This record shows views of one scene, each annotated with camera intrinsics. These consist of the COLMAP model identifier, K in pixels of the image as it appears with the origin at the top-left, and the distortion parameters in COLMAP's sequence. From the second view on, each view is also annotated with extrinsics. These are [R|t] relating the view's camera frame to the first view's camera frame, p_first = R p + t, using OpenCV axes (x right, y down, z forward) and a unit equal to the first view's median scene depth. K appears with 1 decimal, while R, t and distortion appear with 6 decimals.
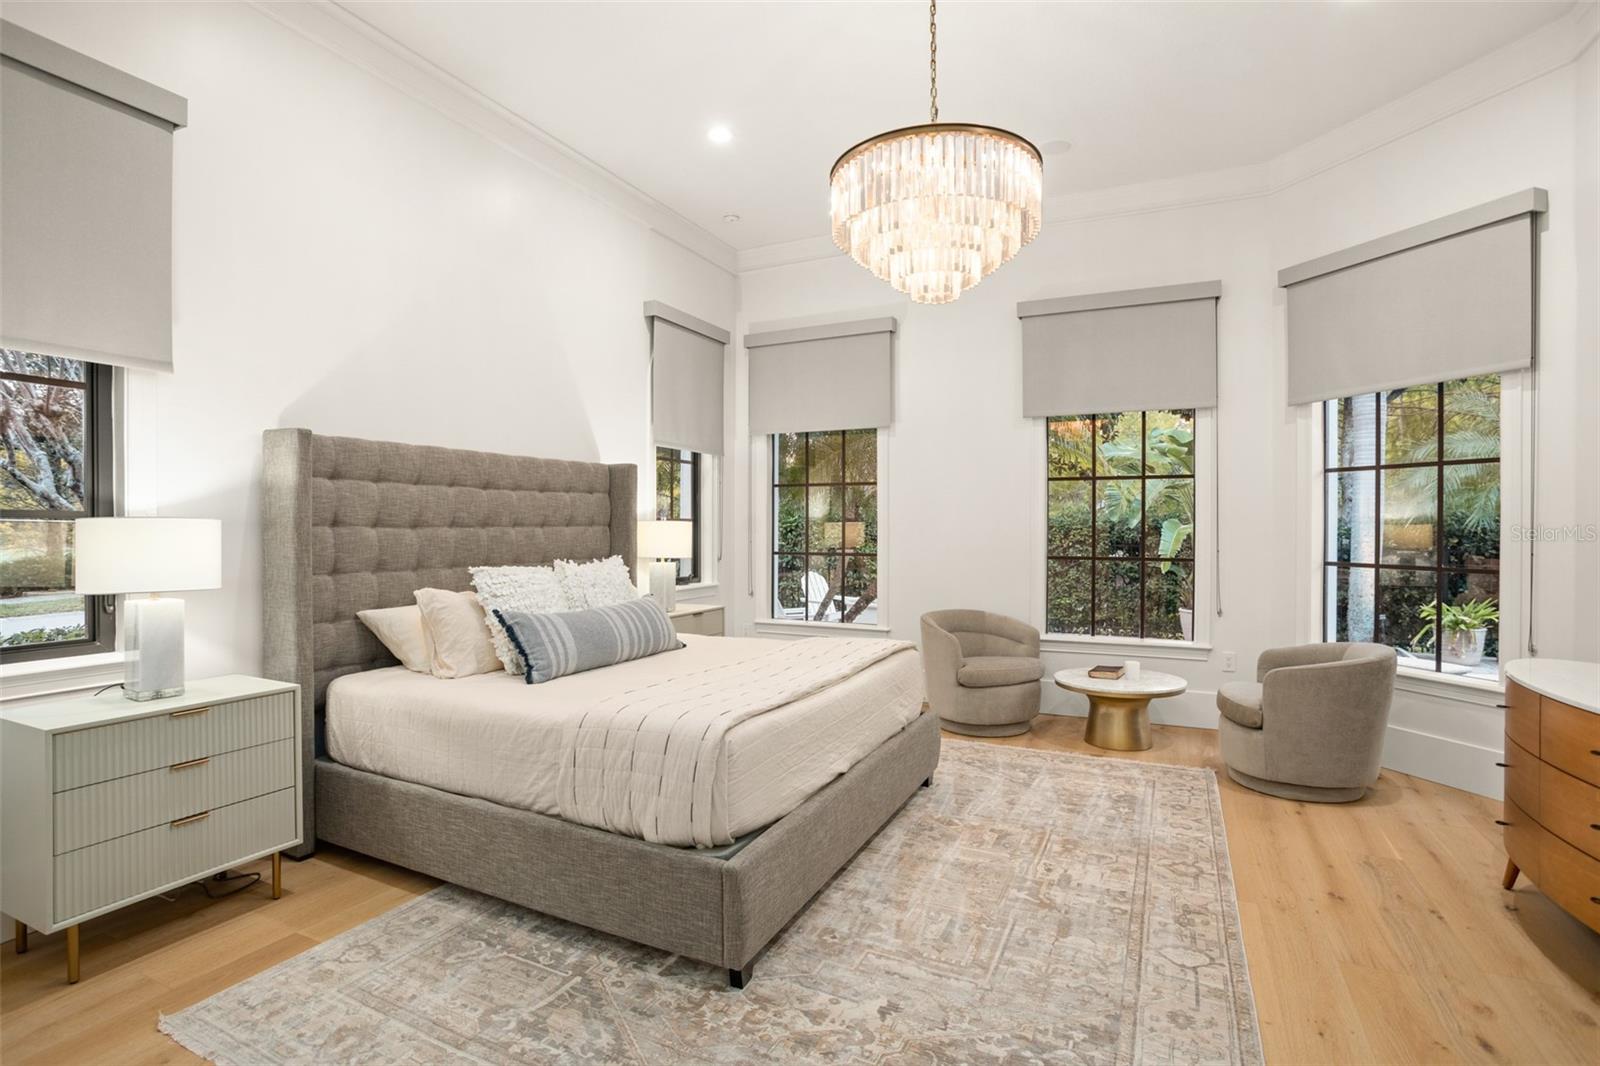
lens RADIAL K [[775.6, 0, 799.3], [0, 775.6, 526.2], [0, 0, 1]] dist [-0.030560, 0.001372]
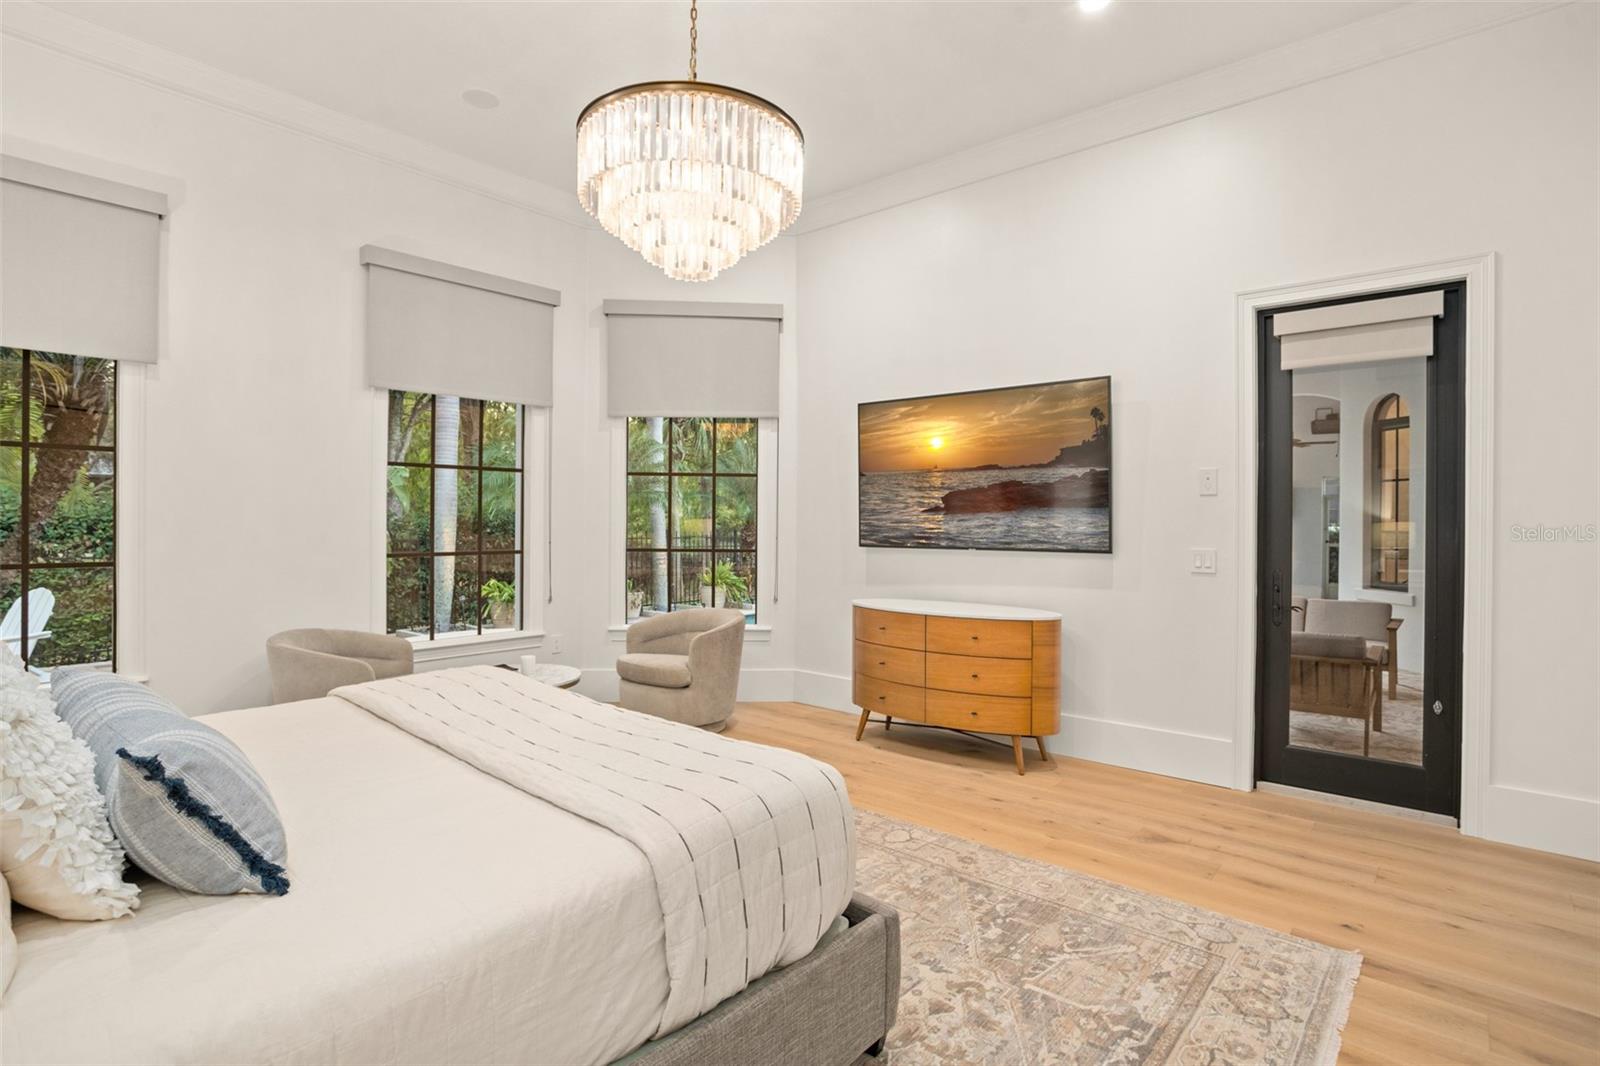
lens RADIAL K [[775.6, 0, 805.2], [0, 775.6, 535.8], [0, 0, 1]] dist [-0.030560, 0.001372]
pose [[0.268313, -0.019447, 0.963135, -0.564970], [-0.003368, 0.999771, 0.021125, -0.001871], [-0.963326, -0.008912, 0.268186, 0.518228]]
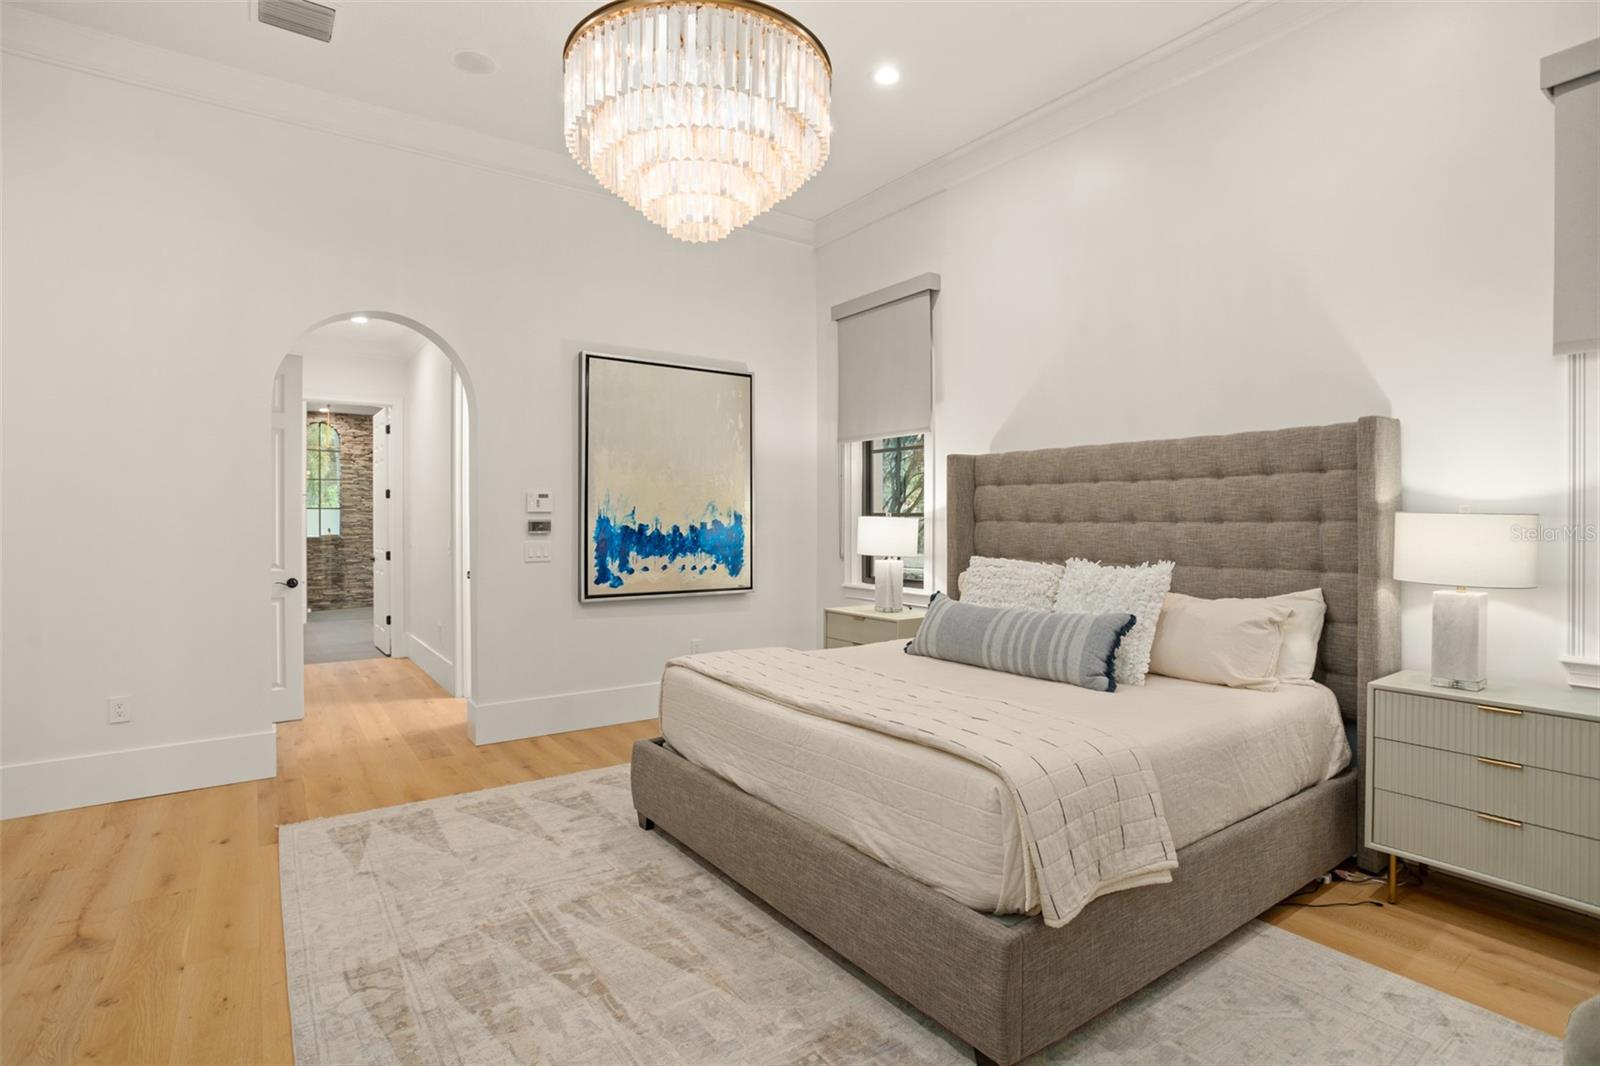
lens RADIAL K [[775.6, 0, 791.6], [0, 775.6, 527.9], [0, 0, 1]] dist [-0.030560, 0.001372]
pose [[-0.480776, 0.006403, -0.876820, 0.666886], [-0.001944, 0.999963, 0.008368, 0.001064], [0.876841, 0.005728, -0.480746, 1.193255]]
